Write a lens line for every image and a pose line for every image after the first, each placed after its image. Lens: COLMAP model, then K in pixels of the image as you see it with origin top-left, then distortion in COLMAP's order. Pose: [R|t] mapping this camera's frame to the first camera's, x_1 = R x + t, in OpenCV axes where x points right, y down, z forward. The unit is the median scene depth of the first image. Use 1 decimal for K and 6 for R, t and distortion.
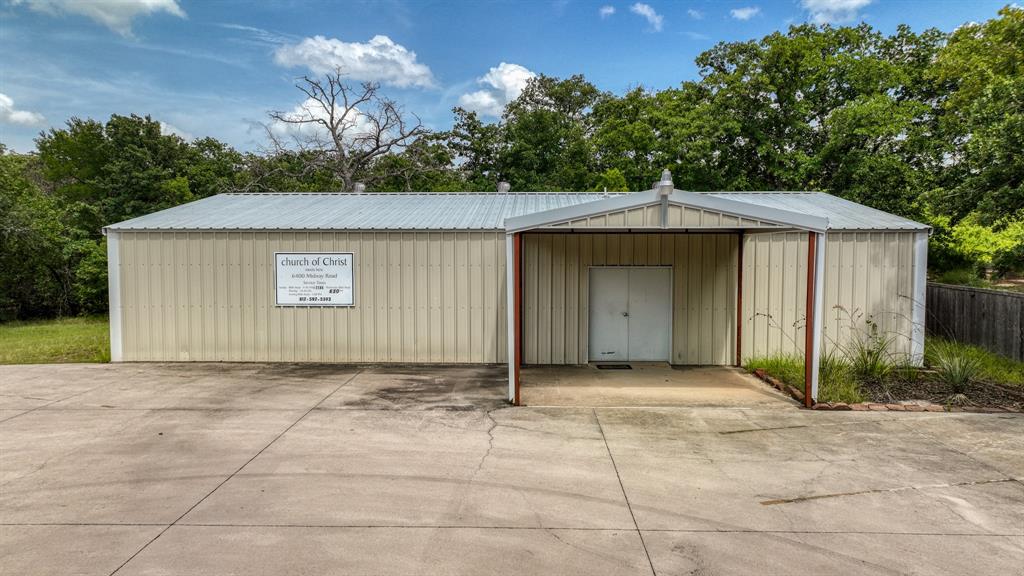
lens RADIAL K [[728.3, 0, 495.4], [0, 728.3, 285.8], [0, 0, 1]] dist [-0.005596, 0.033978]
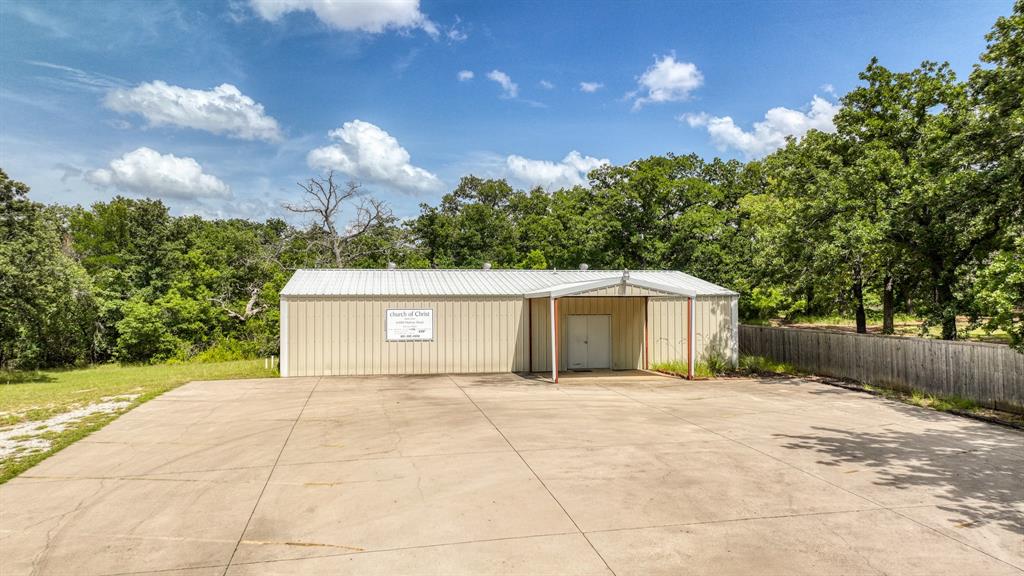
lens RADIAL K [[729.8, 0, 512.0], [0, 729.8, 288.0], [0, 0, 1]] dist [-0.002056, 0.023463]
pose [[0.974658, 0.001453, 0.223696, -0.402098], [0.015169, 0.997248, -0.072570, 0.033653], [-0.223186, 0.074124, 0.971954, -0.710556]]
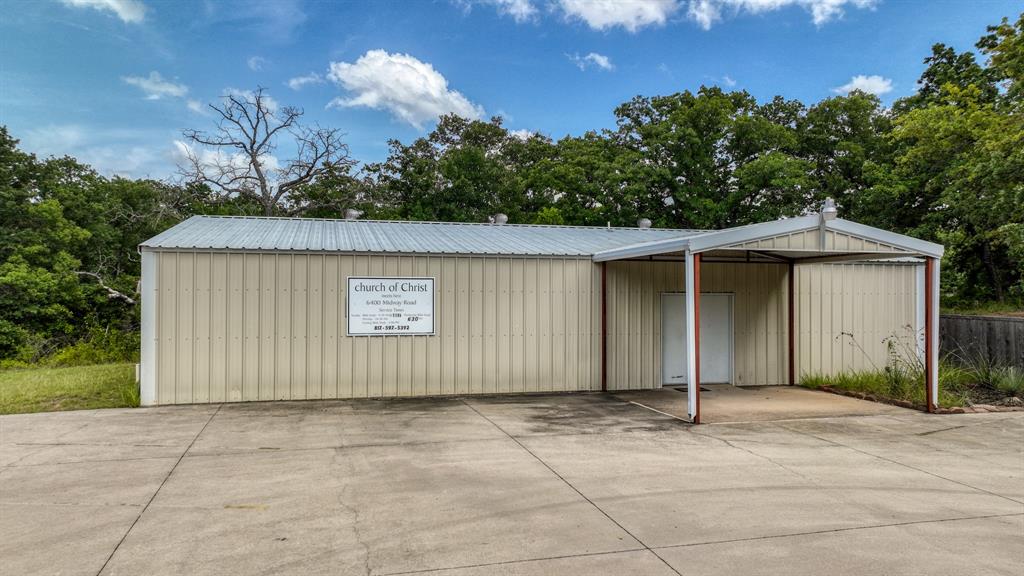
lens RADIAL K [[729.8, 0, 512.0], [0, 729.8, 288.0], [0, 0, 1]] dist [-0.002056, 0.023463]
pose [[0.955739, 0.005948, 0.294157, -0.380585], [0.011682, 0.998240, -0.058141, 0.023978], [-0.293985, 0.059004, 0.953987, 0.071906]]
